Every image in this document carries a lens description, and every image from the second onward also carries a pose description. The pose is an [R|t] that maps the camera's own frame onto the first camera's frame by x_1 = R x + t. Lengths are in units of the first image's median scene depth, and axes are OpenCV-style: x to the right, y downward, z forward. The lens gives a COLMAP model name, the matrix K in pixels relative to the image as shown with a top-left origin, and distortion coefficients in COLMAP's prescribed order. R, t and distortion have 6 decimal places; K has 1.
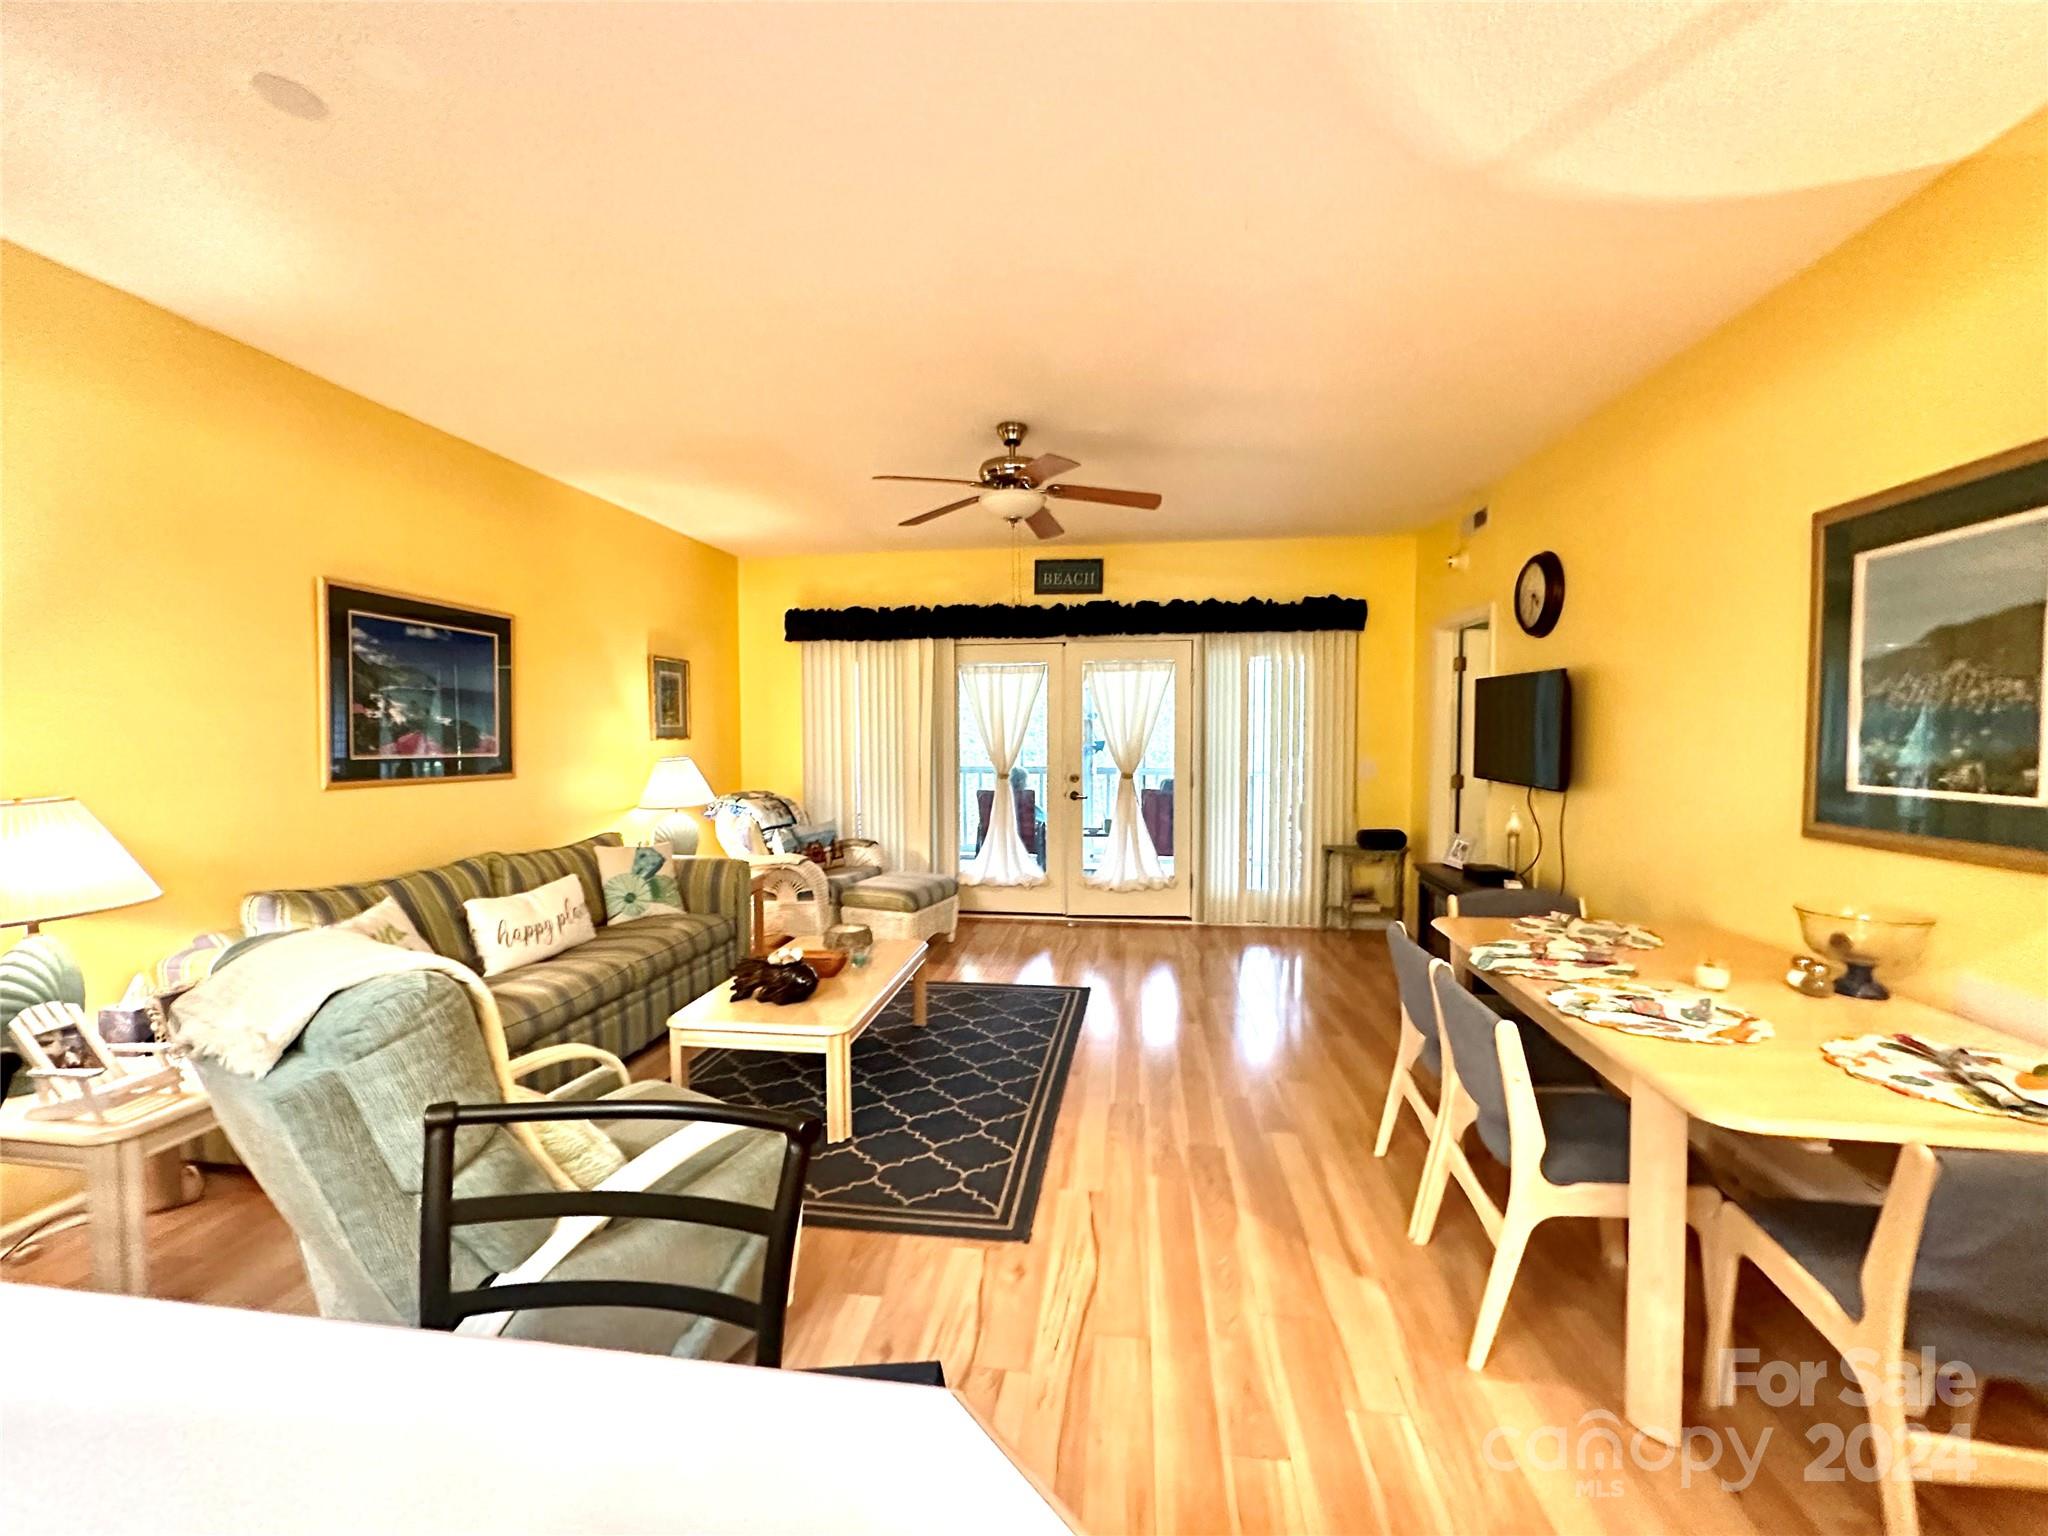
lens RADIAL K [[820.7, 0, 1022.0], [0, 820.7, 770.4], [0, 0, 1]] dist [-0.002561, 0.000161]
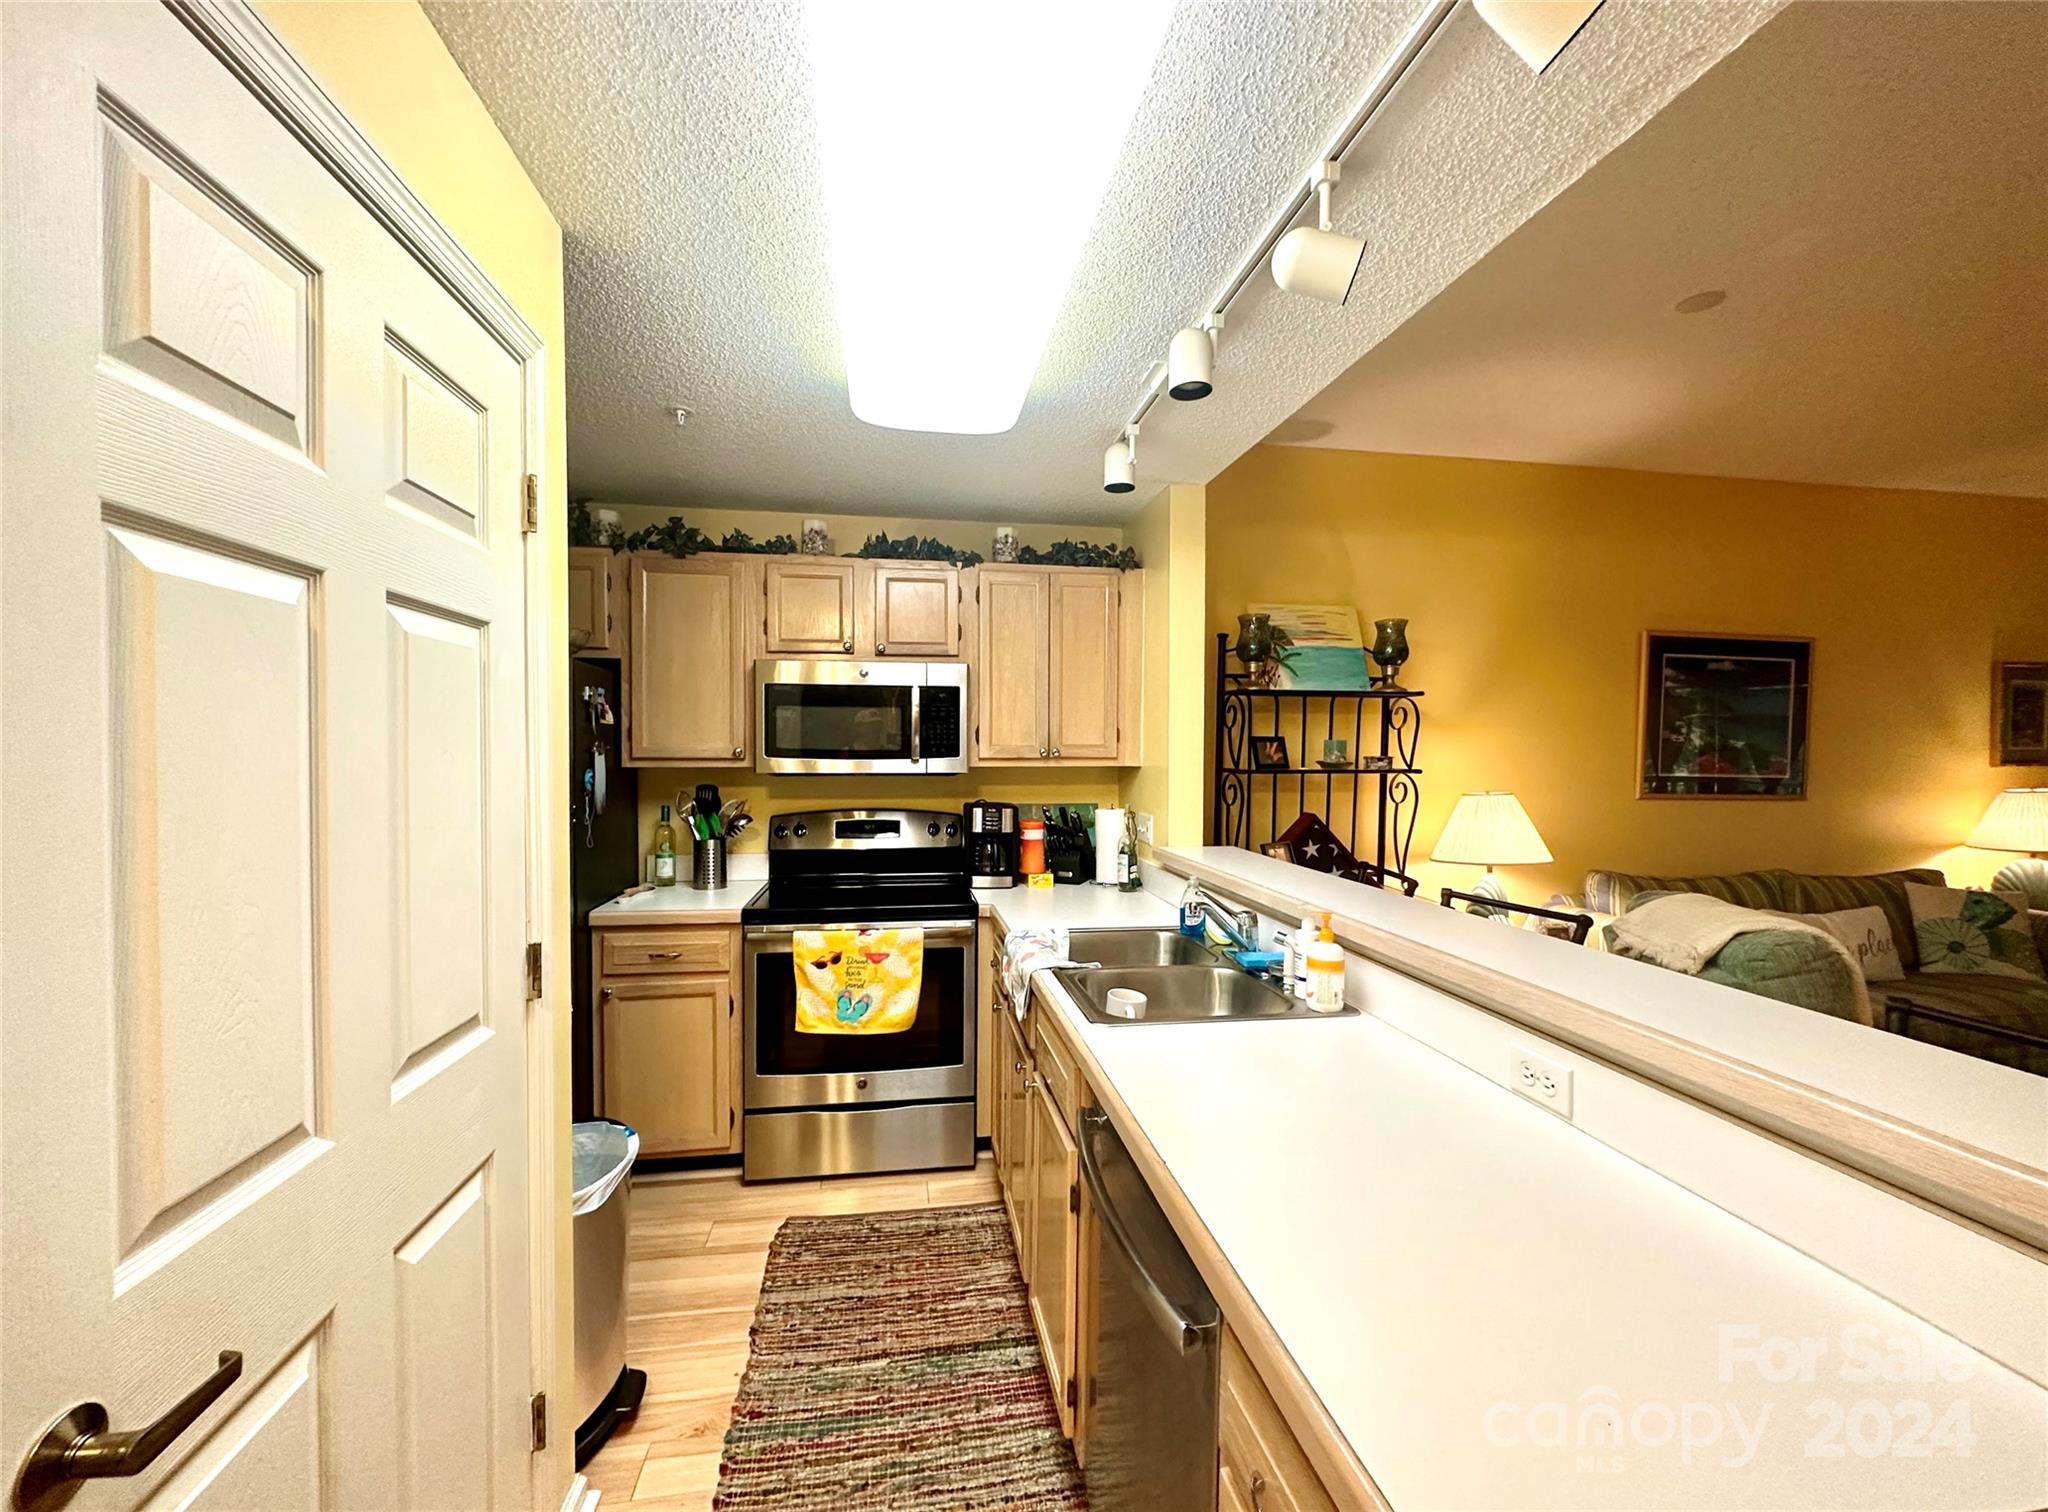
lens RADIAL K [[820.7, 0, 1021.3], [0, 820.7, 764.9], [0, 0, 1]] dist [-0.002561, 0.000161]
pose [[0.293430, 0.023612, -0.955689, 0.063983], [-0.052574, 0.998581, 0.008530, 0.009032], [0.954534, 0.047742, 0.294255, -0.242646]]
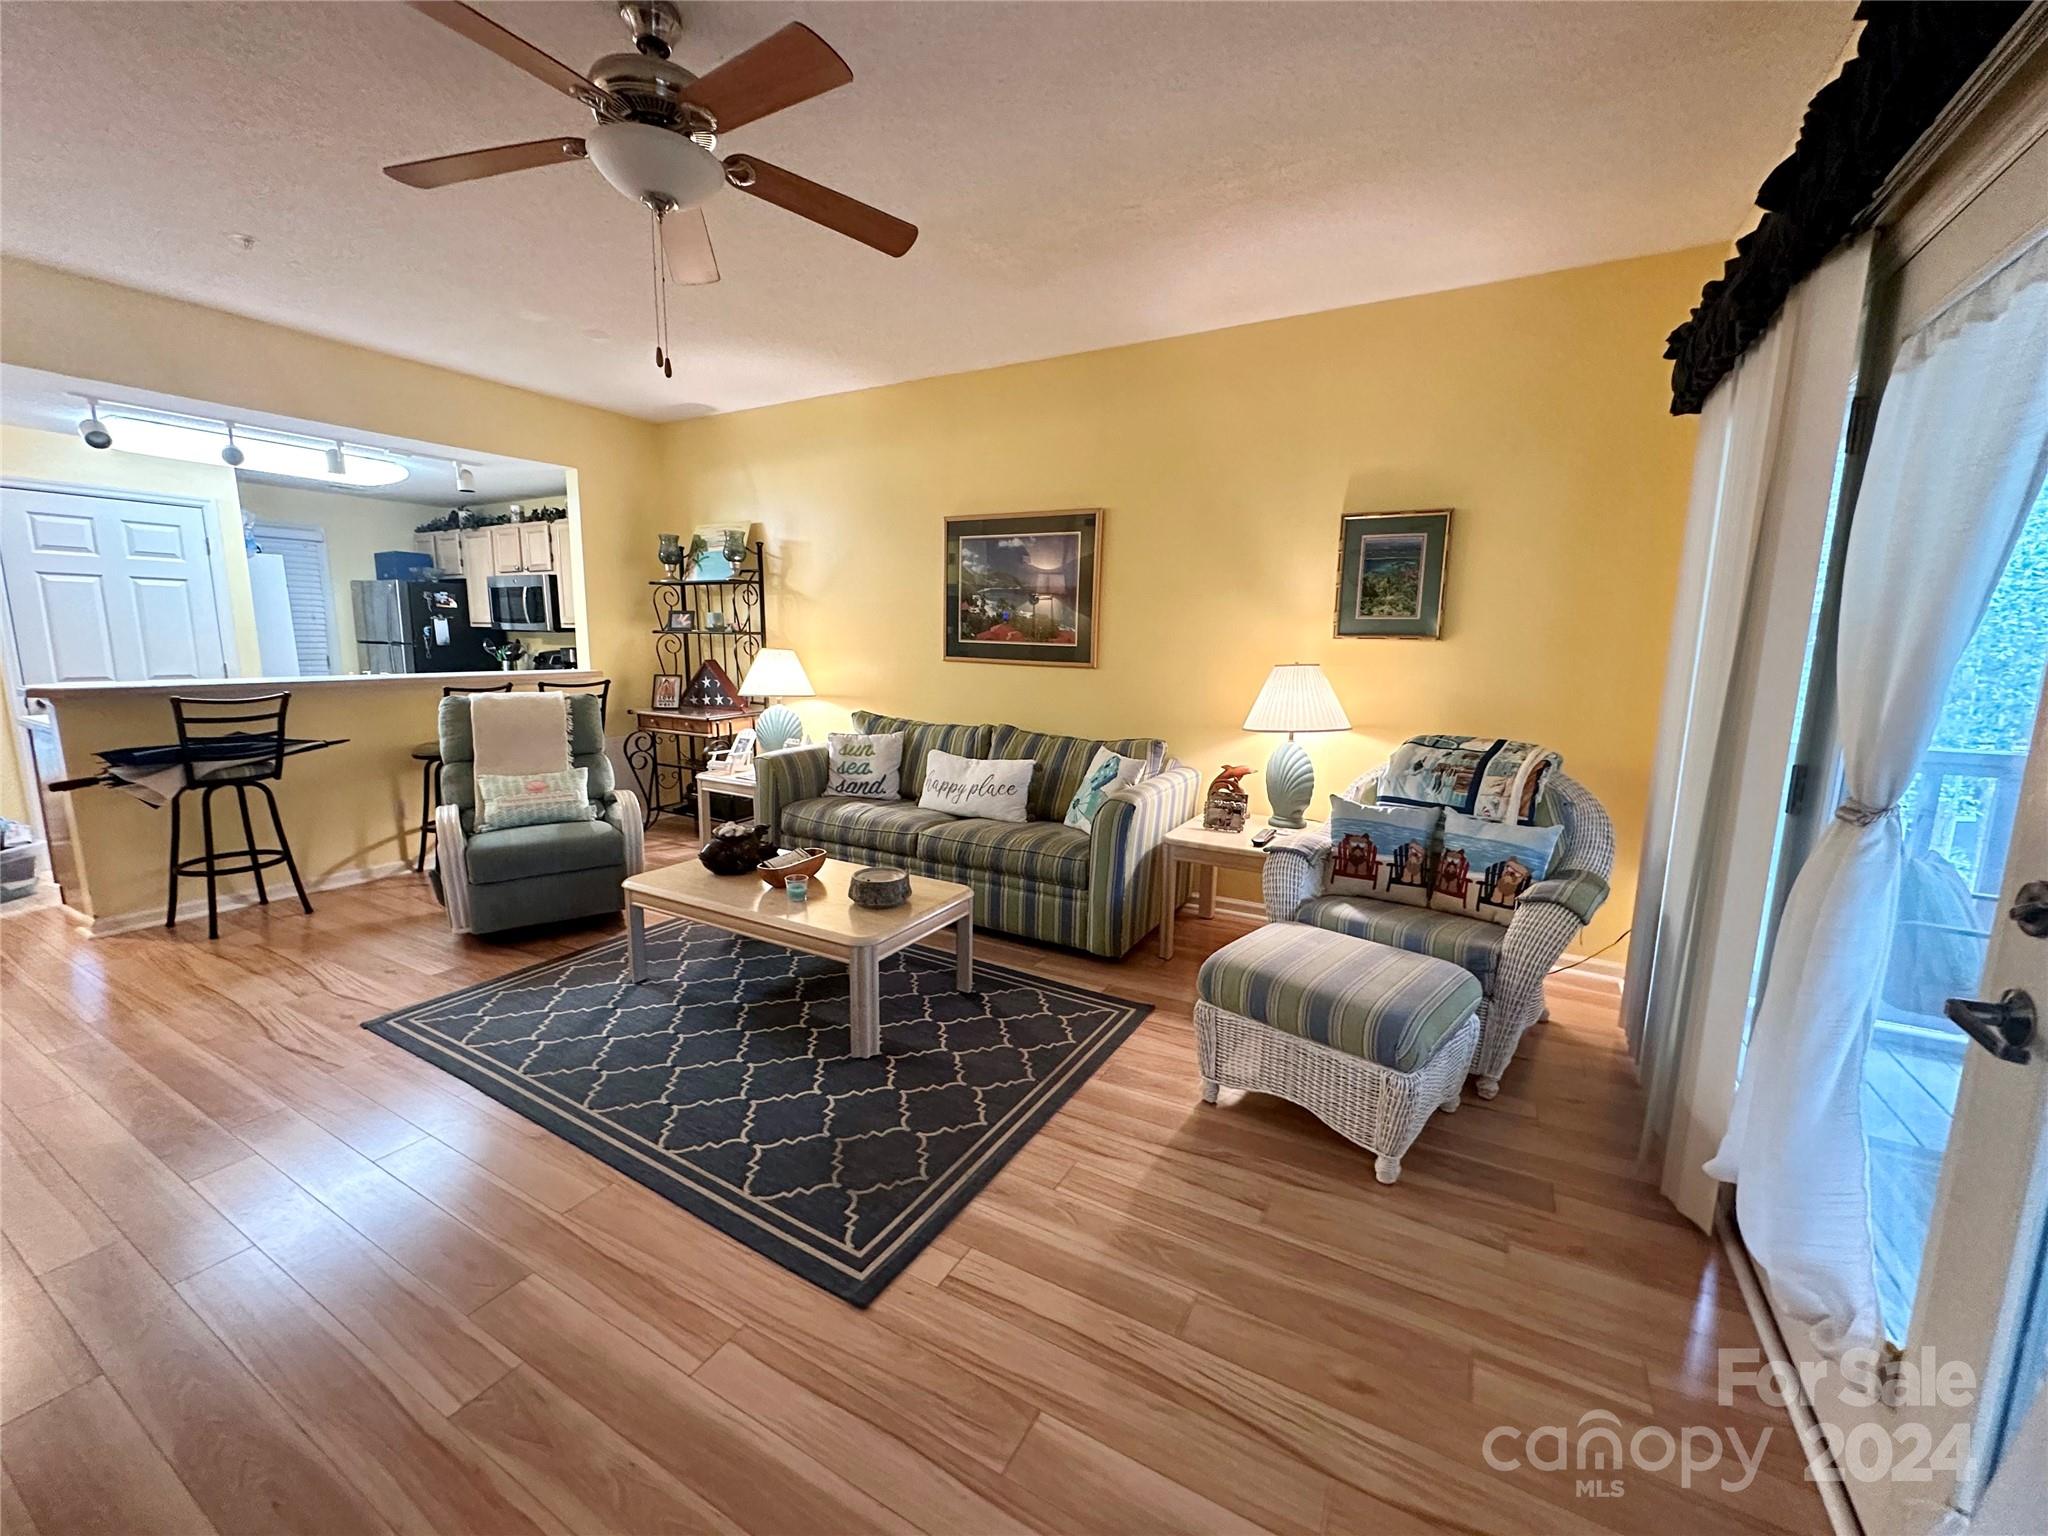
lens RADIAL K [[820.7, 0, 1023.8], [0, 820.7, 761.8], [0, 0, 1]] dist [-0.002561, 0.000161]
pose [[-0.362902, 0.144730, -0.920519, 0.471076], [-0.057736, 0.982474, 0.177233, -0.063091], [0.930037, 0.117466, -0.348185, 1.496994]]
